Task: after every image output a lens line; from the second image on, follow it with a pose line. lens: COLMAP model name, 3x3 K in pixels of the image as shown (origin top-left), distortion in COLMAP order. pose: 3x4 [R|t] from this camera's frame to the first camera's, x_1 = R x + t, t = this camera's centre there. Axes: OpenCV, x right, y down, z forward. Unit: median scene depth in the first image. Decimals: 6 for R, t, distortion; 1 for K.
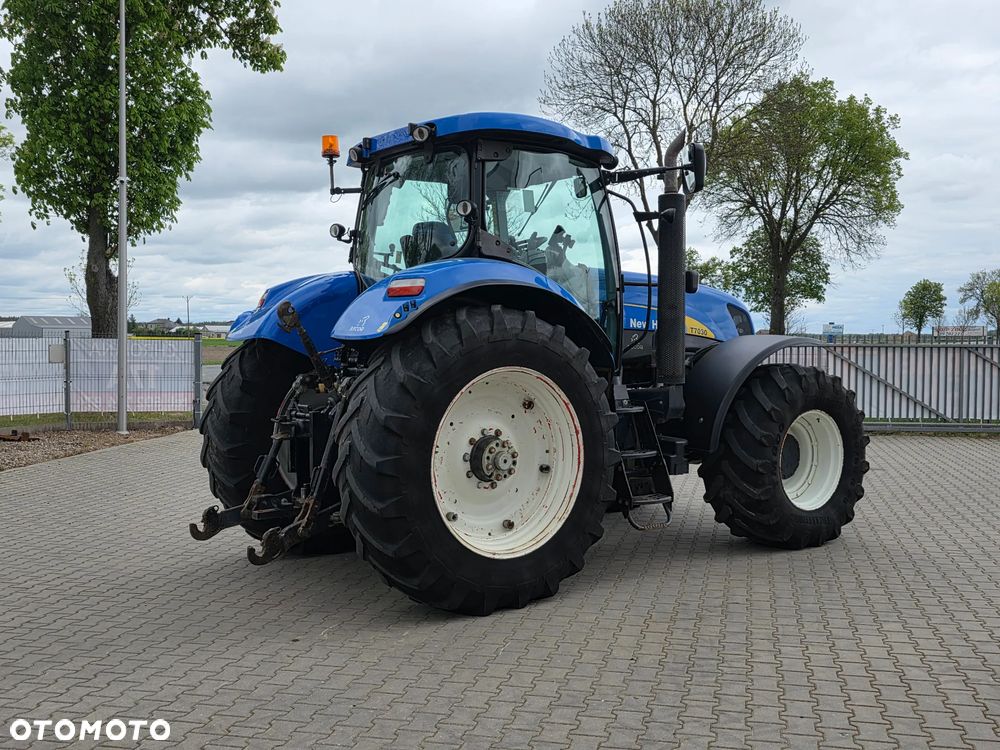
lens RADIAL K [[1022.5, 0, 502.0], [0, 1022.5, 378.0], [0, 0, 1]] dist [0.037921, 0.000000]
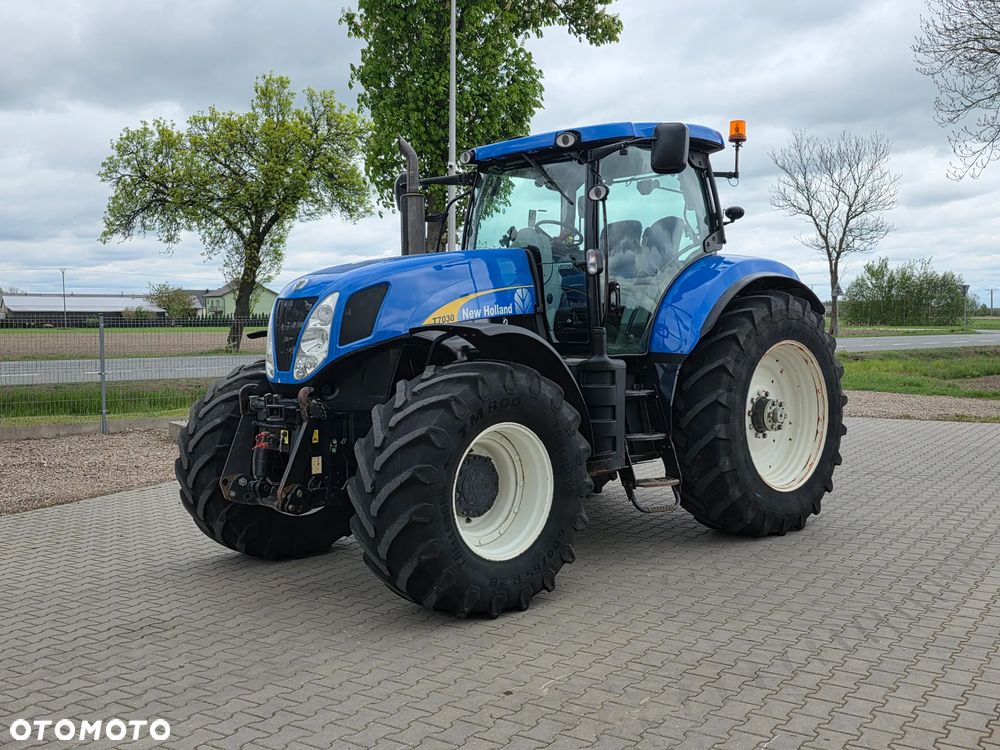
lens RADIAL K [[1022.5, 0, 502.1], [0, 1022.5, 373.0], [0, 0, 1]] dist [0.037921, 0.000000]
pose [[0.939335, 0.012802, -0.342763, 0.019596], [-0.008098, 0.999852, 0.015151, -0.003490], [0.342906, -0.011457, 0.939300, 0.064418]]
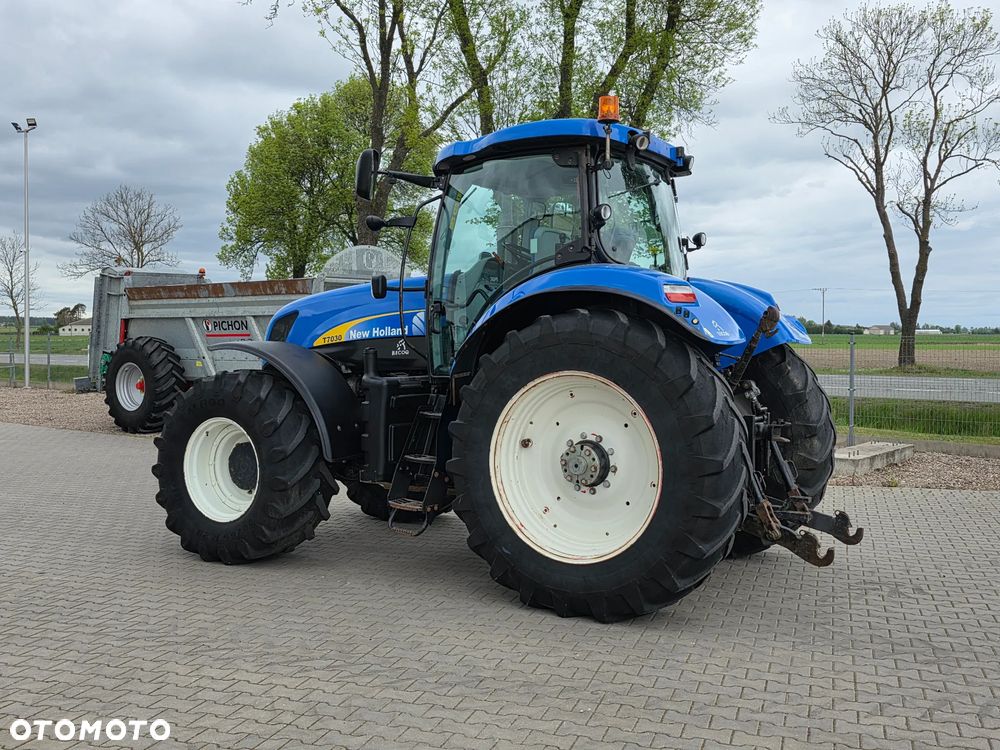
lens RADIAL K [[1022.5, 0, 496.9], [0, 1022.5, 368.6], [0, 0, 1]] dist [0.037921, 0.000000]
pose [[-0.091258, 0.031738, -0.995321, 0.288734], [-0.041731, 0.998492, 0.035665, -0.021001], [0.994953, 0.044790, -0.089796, 0.466118]]
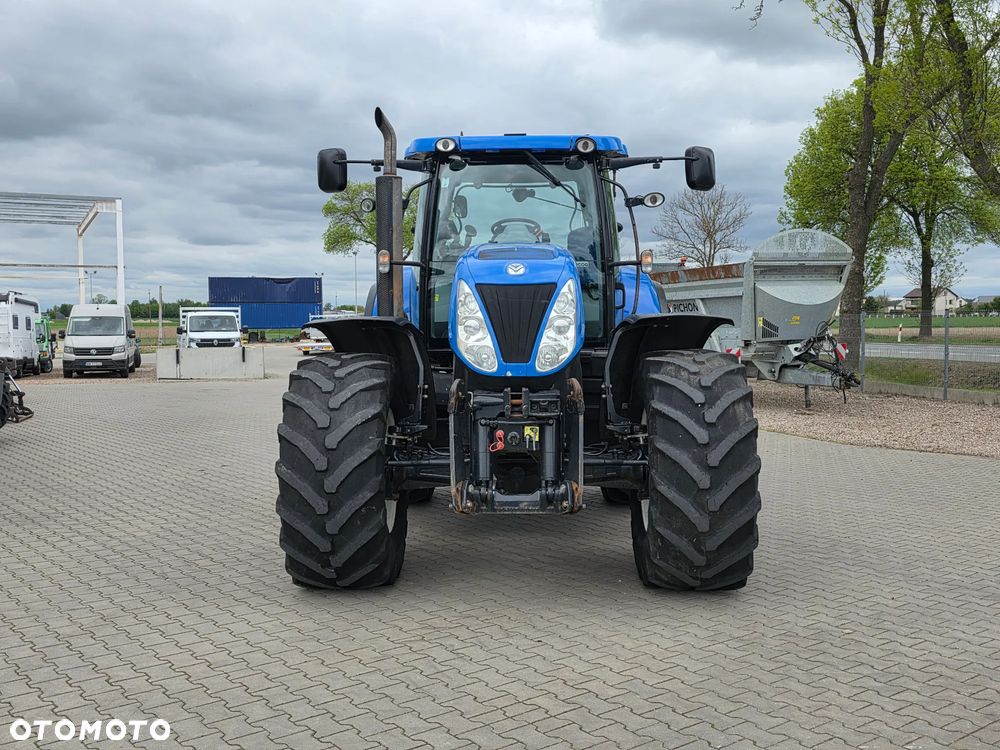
lens RADIAL K [[1022.5, 0, 498.3], [0, 1022.5, 377.0], [0, 0, 1]] dist [0.037921, 0.000000]
pose [[-0.612098, 0.050974, -0.789138, 0.309643], [-0.016474, 0.996882, 0.077172, -0.022076], [0.790611, 0.060237, -0.609349, 0.535842]]
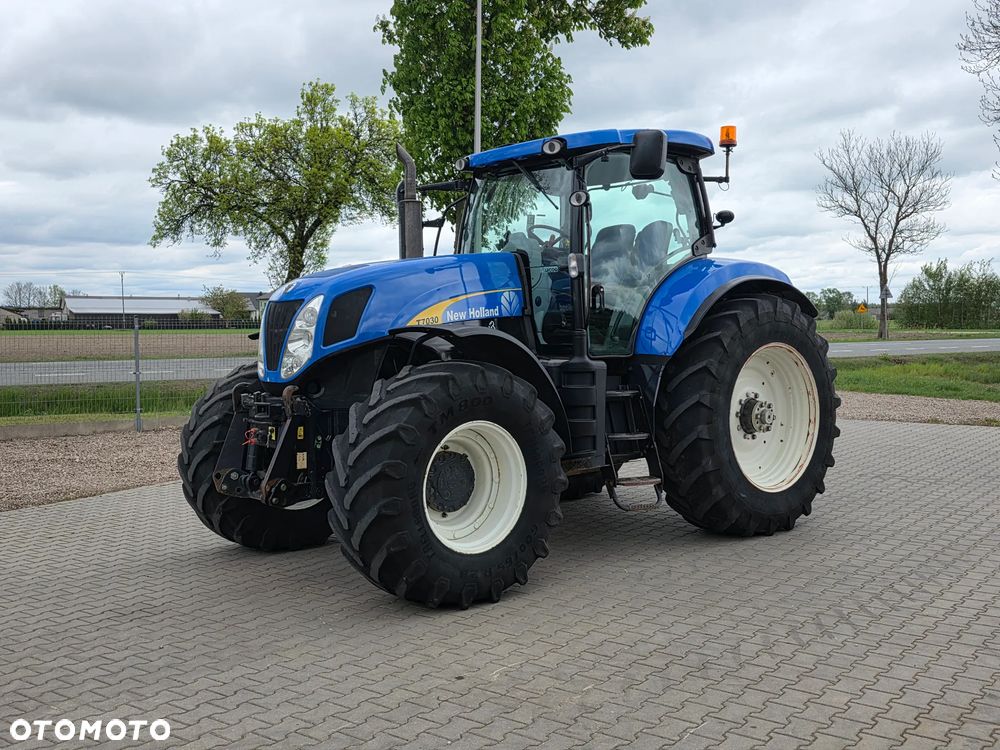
lens RADIAL K [[1022.5, 0, 491.6], [0, 1022.5, 369.8], [0, 0, 1]] dist [0.037921, 0.000000]
pose [[0.917351, 0.014874, -0.397801, 0.044266], [-0.011706, 0.999877, 0.010392, -0.003212], [0.397907, -0.004877, 0.917413, 0.062551]]
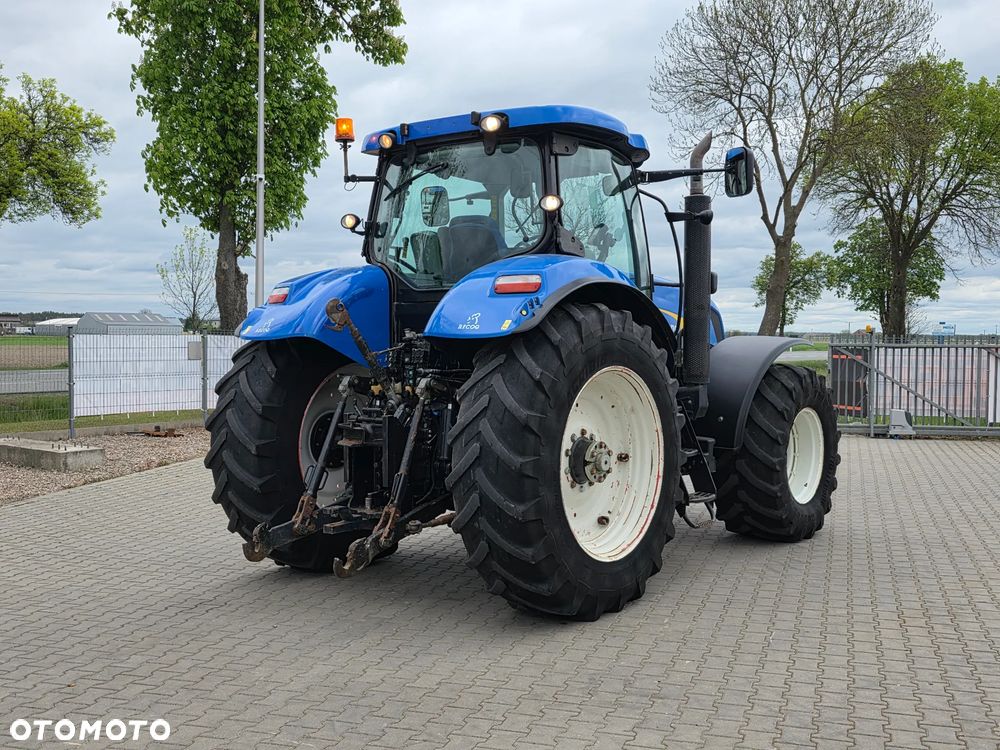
lens RADIAL K [[1083.8, 0, 502.8], [0, 1083.8, 381.4], [0, 0, 1]] dist [0.044864, 0.000000]
pose [[0.997718, 0.007698, -0.067072, -0.053205], [-0.007573, 0.999969, 0.002109, 0.001297], [0.067086, -0.001596, 0.997746, -0.032085]]
